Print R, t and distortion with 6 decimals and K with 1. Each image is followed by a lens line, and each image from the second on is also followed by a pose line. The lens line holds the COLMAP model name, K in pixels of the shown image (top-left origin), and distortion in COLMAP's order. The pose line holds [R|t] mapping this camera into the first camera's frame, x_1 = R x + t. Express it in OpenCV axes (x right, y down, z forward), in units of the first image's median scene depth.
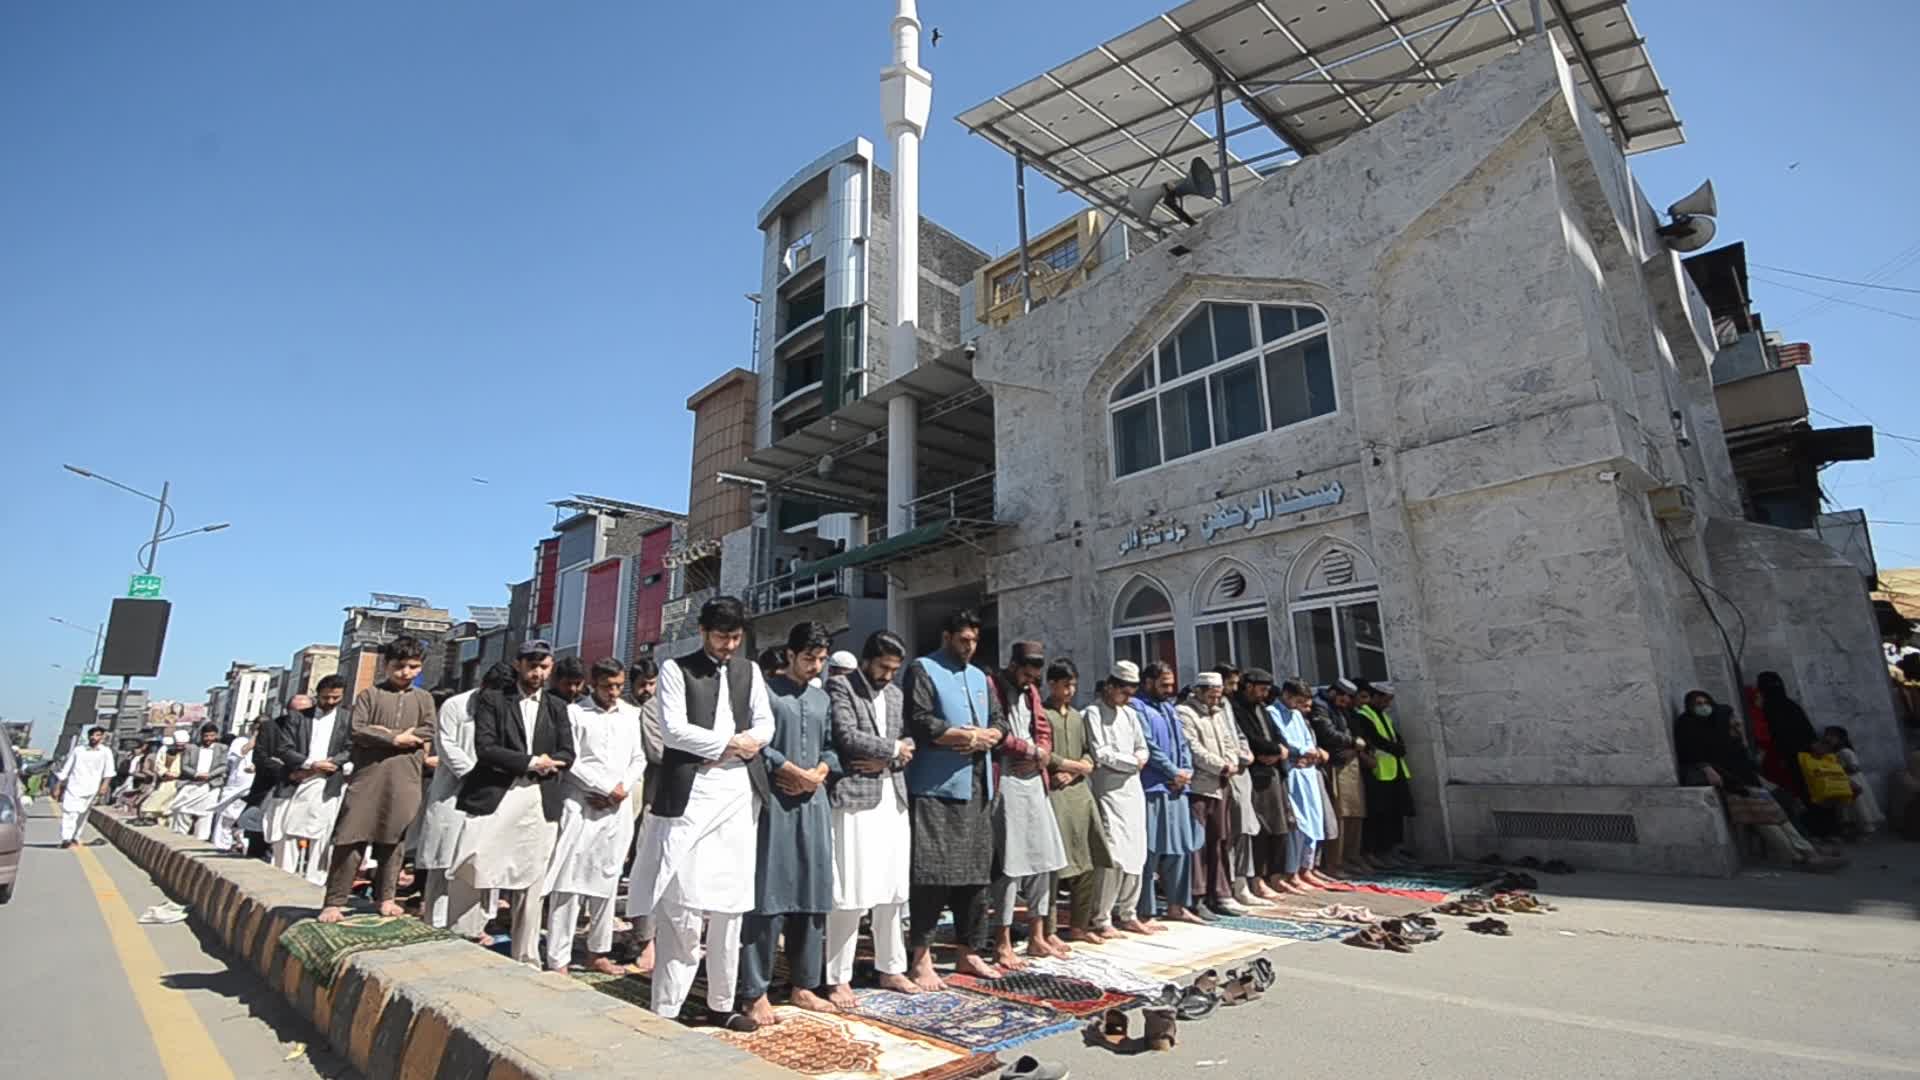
lens RADIAL K [[855.6, 0, 952.1], [0, 855.6, 531.3], [0, 0, 1]] dist [0.012215, -0.013728]
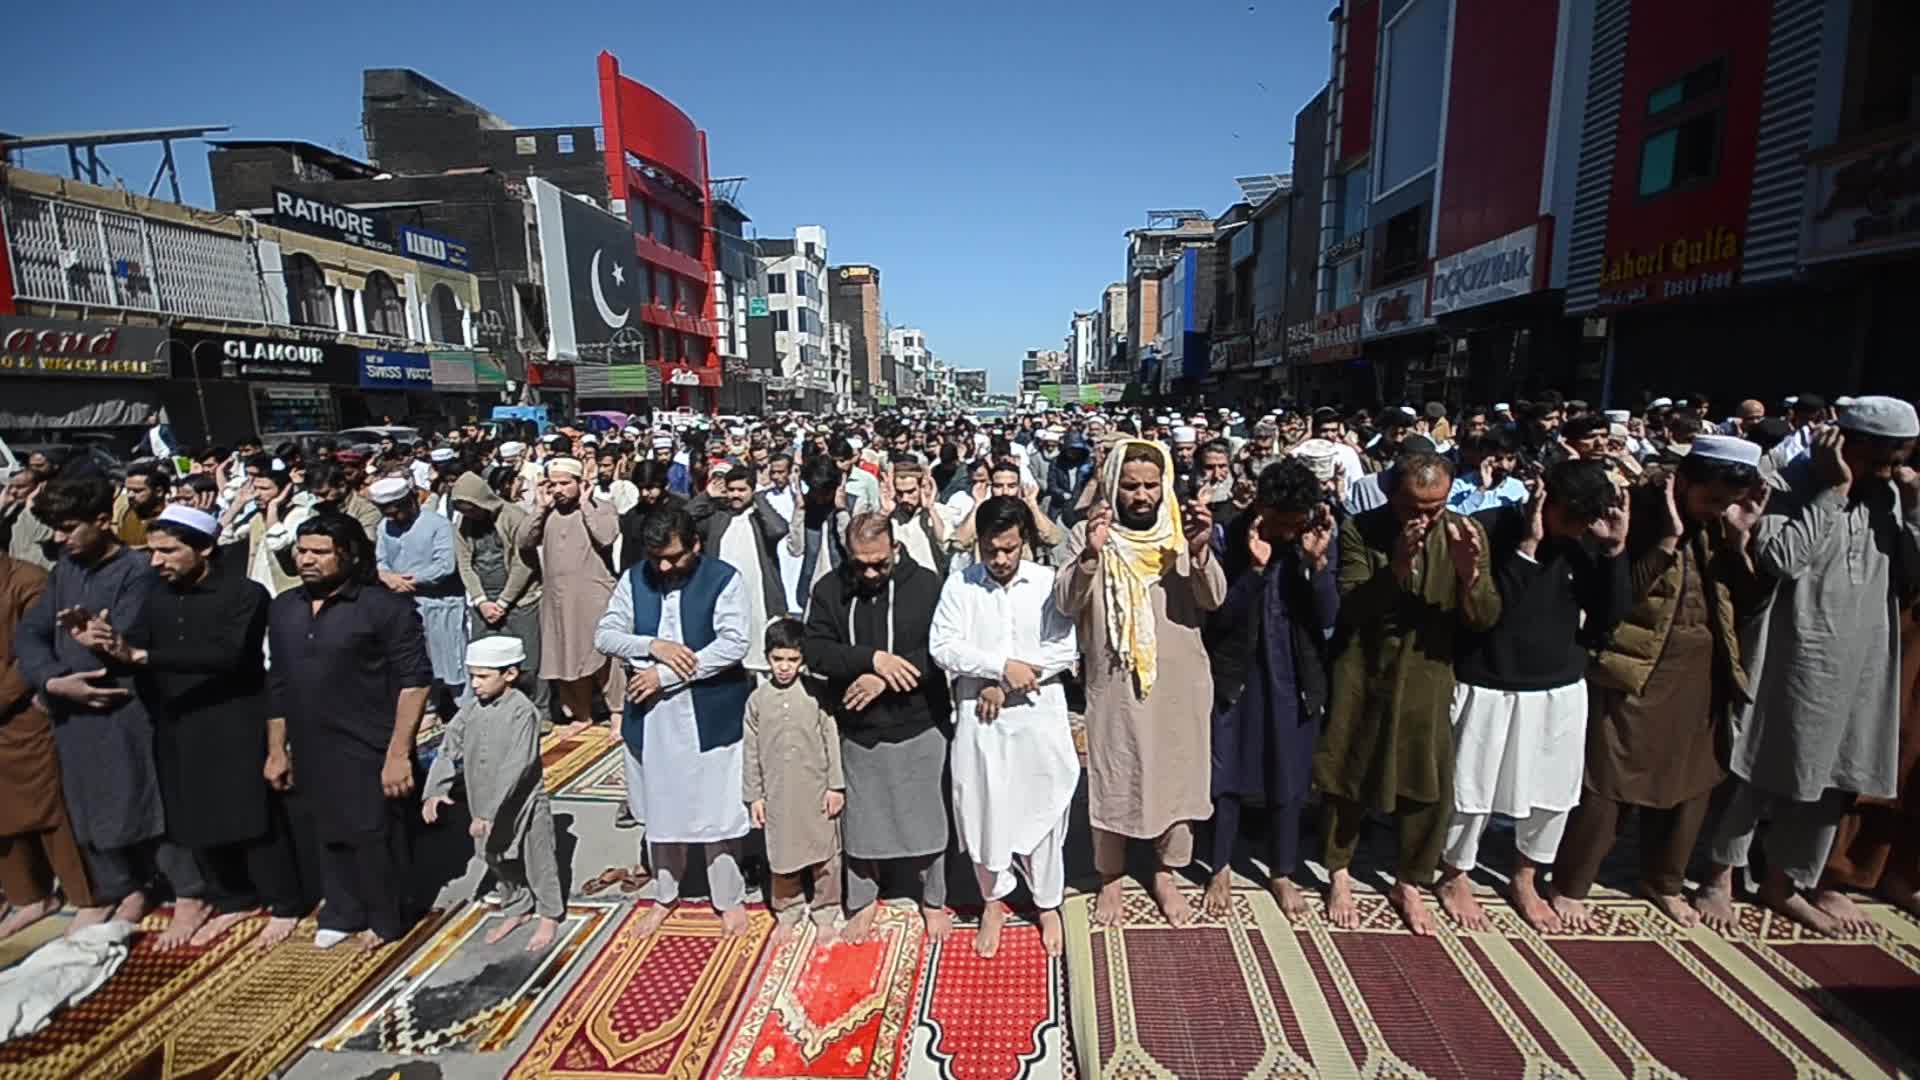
lens RADIAL K [[855.6, 0, 992.1], [0, 855.6, 560.0], [0, 0, 1]] dist [0.012215, -0.013728]
pose [[0.685442, 0.135690, -0.715372, -1.294212], [0.189724, 0.915261, 0.355390, 0.620412], [0.702975, -0.379323, 0.601615, 2.571792]]
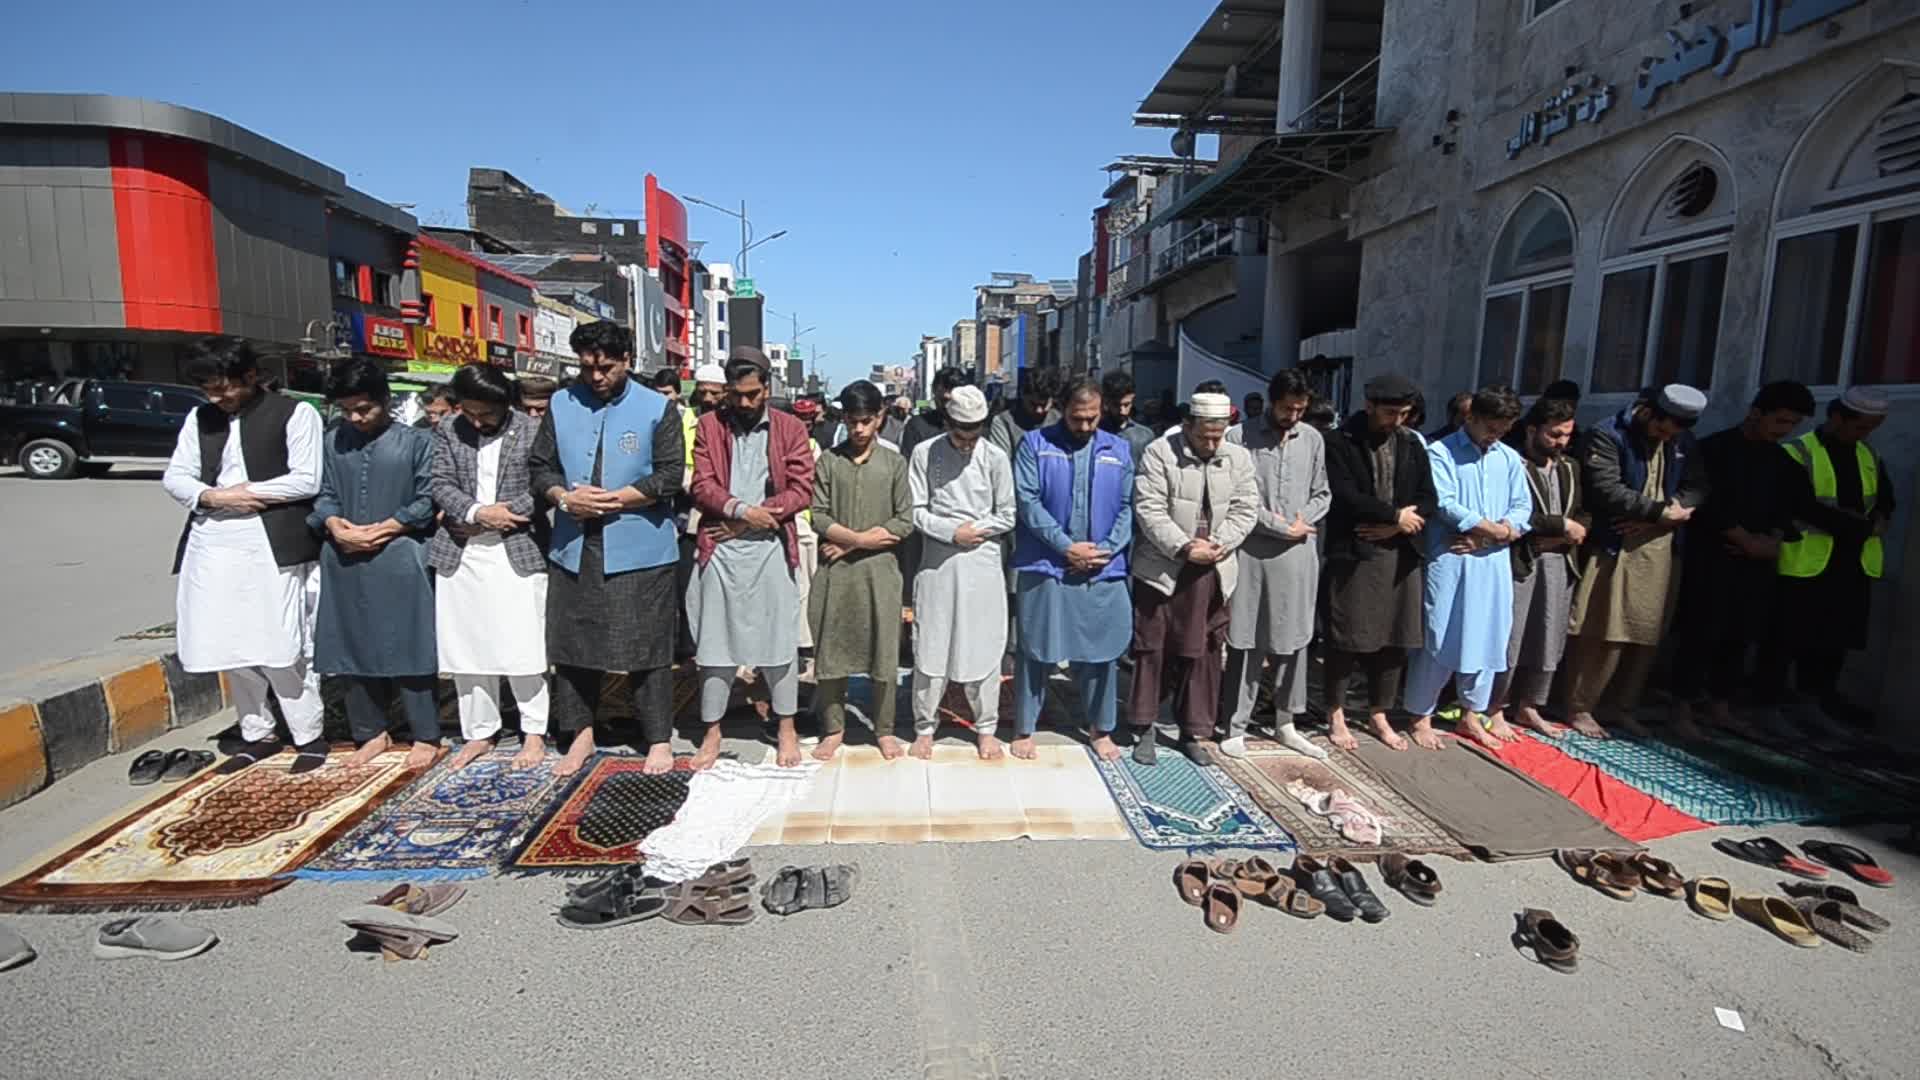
lens RADIAL K [[855.6, 0, 965.2], [0, 855.6, 525.8], [0, 0, 1]] dist [0.012215, -0.013728]
pose [[0.790362, 0.109226, -0.602825, 0.319872], [0.124611, 0.934748, 0.332744, 0.022480], [0.599834, -0.338106, 0.725178, 0.267541]]
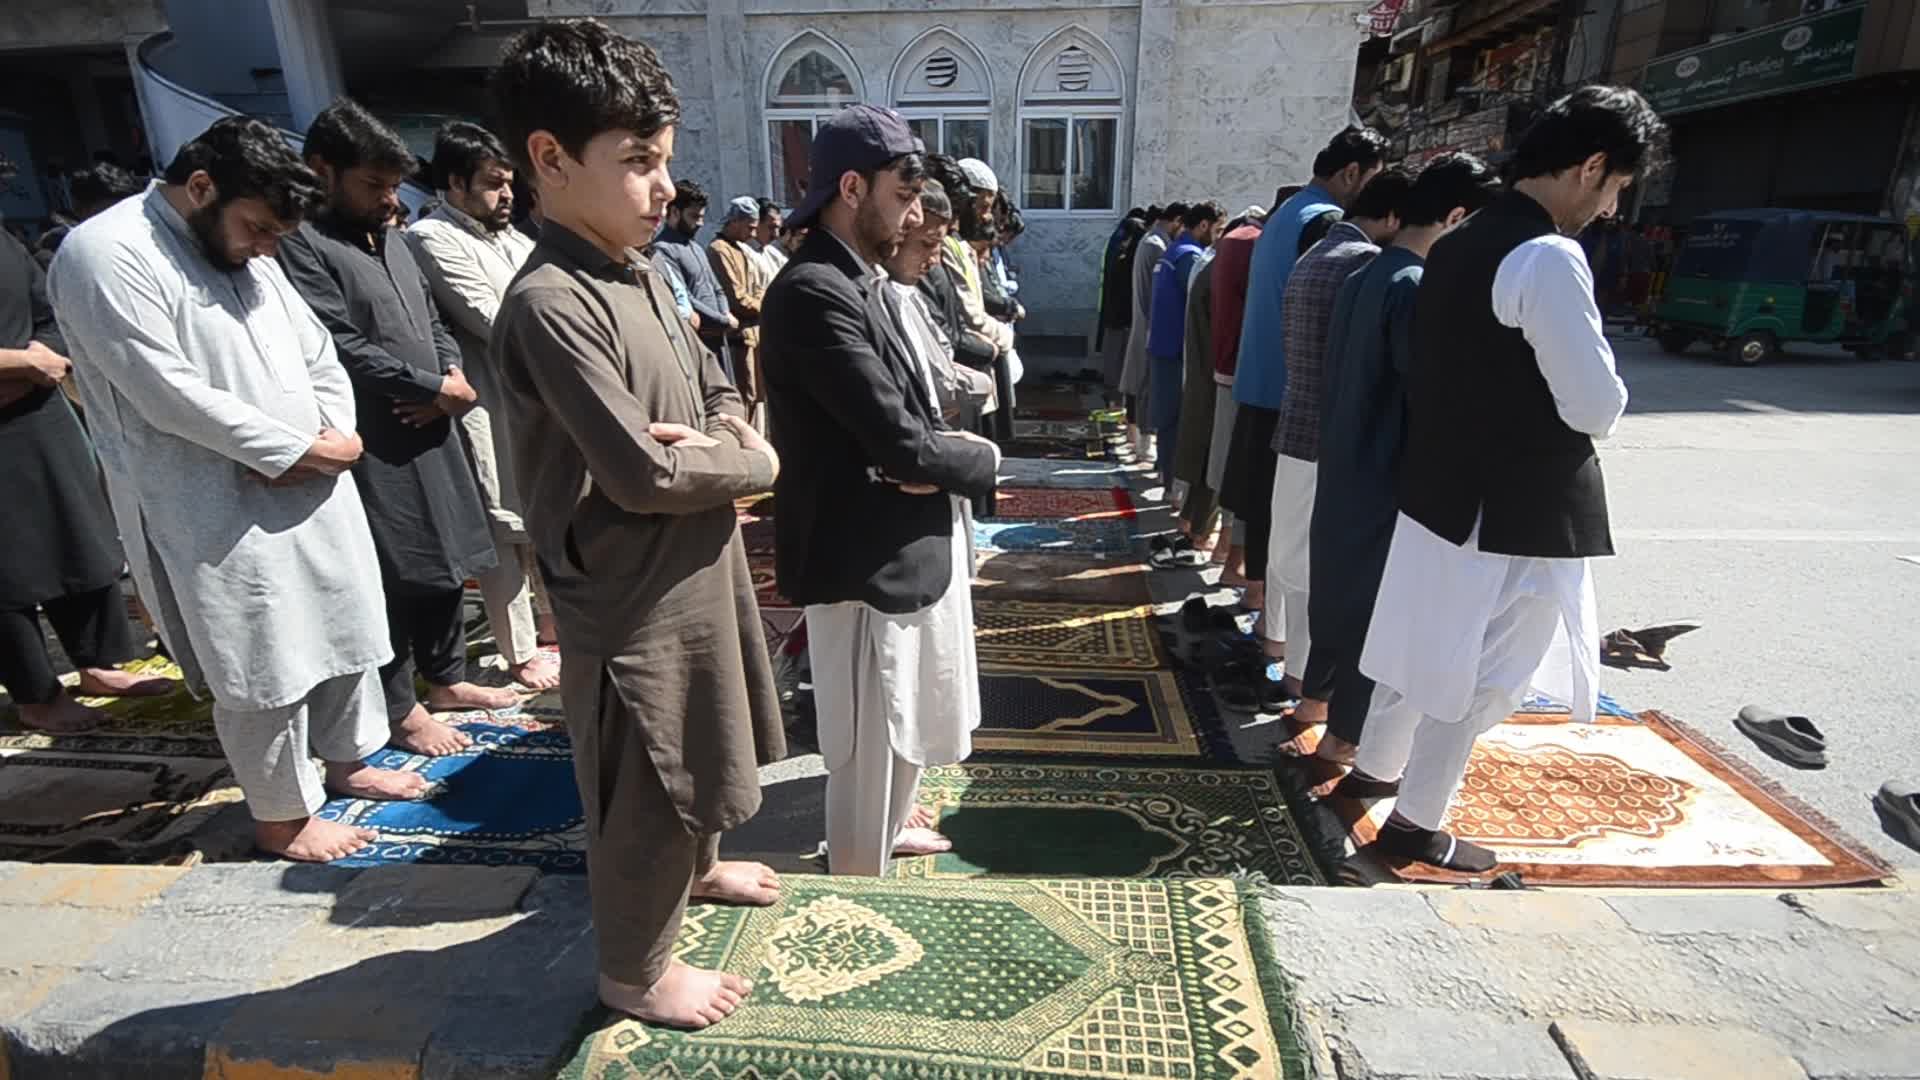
lens RADIAL K [[855.6, 0, 962.7], [0, 855.6, 534.6], [0, 0, 1]] dist [0.012215, -0.013728]
pose [[0.719191, -0.177143, 0.671851, -0.281584], [-0.193786, 0.877445, 0.438791, 0.088883], [-0.667241, -0.445770, 0.596723, 0.318405]]
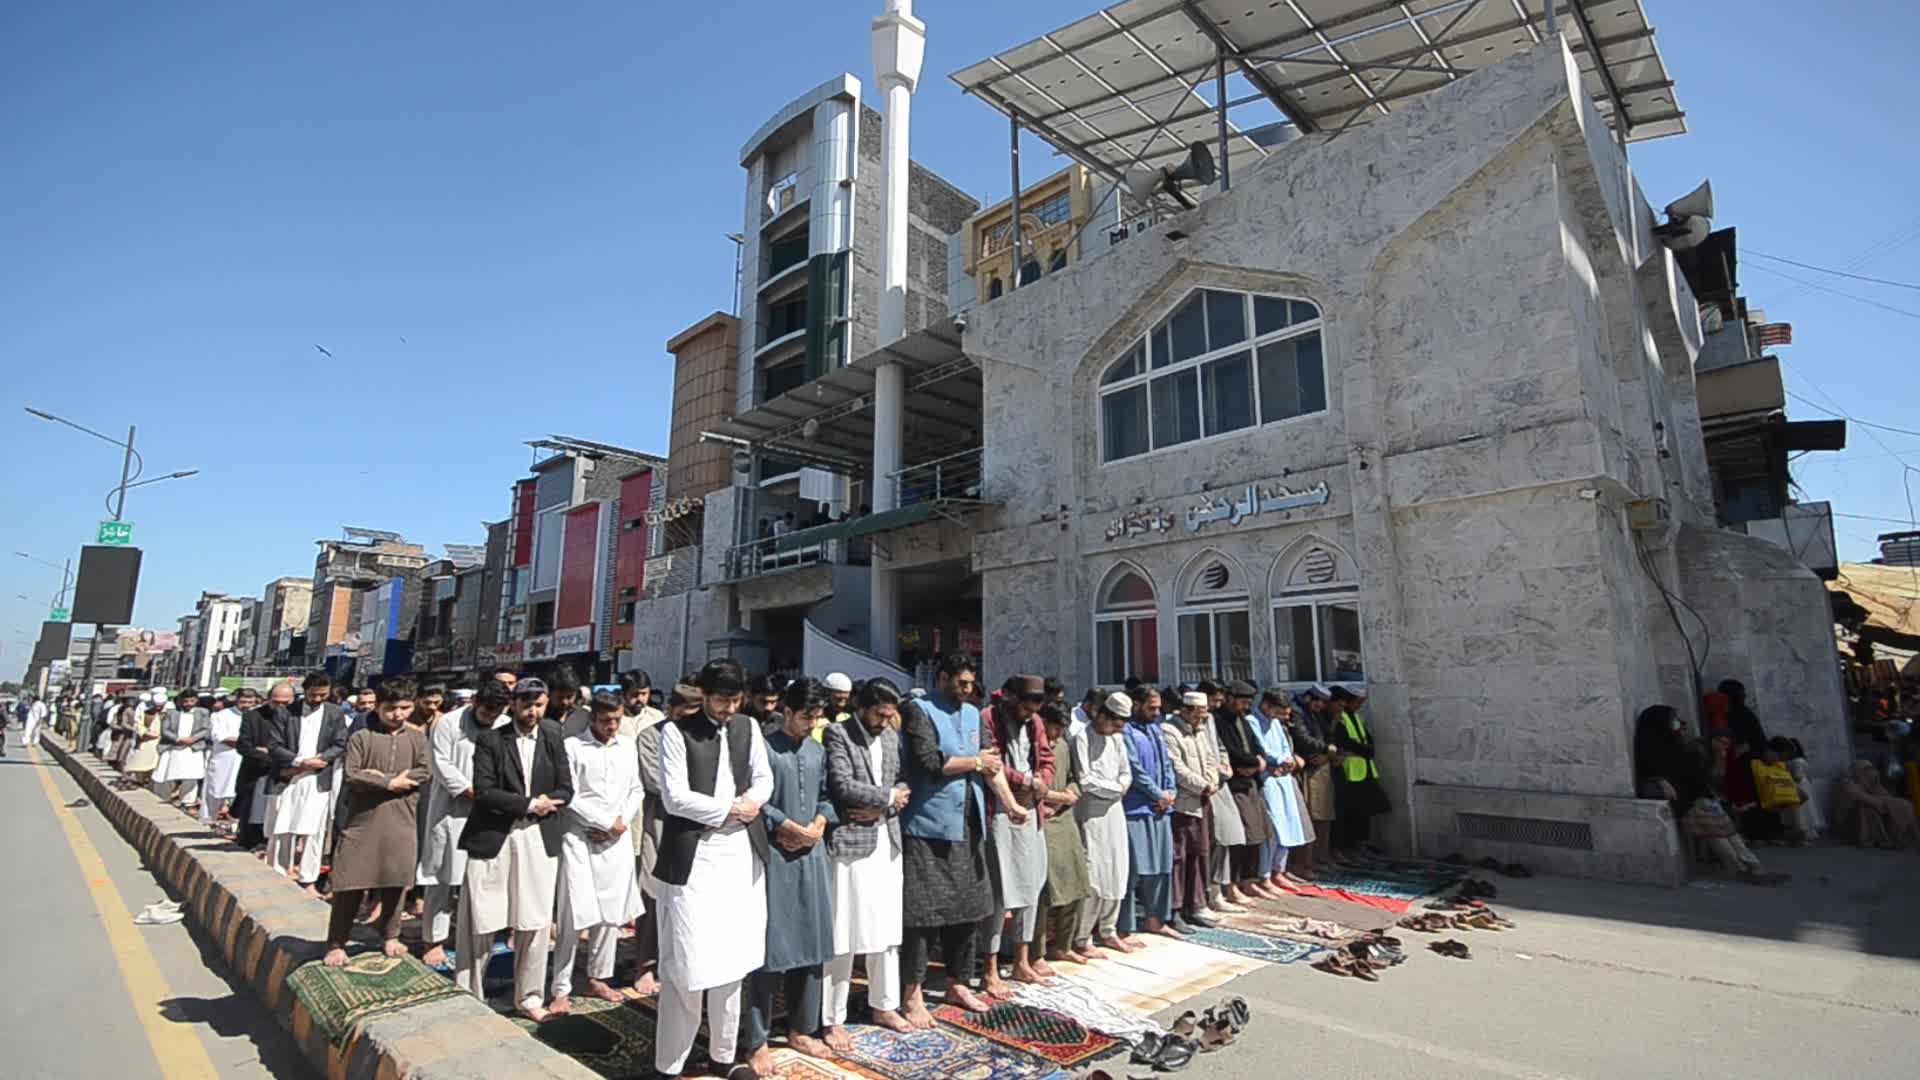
lens RADIAL K [[855.6, 0, 951.5], [0, 855.6, 529.7], [0, 0, 1]] dist [0.012215, -0.013728]
pose [[0.999536, 0.019945, 0.023018, -0.009563], [-0.021426, 0.997588, 0.066027, -0.053683], [-0.021645, -0.066490, 0.997552, -0.000432]]
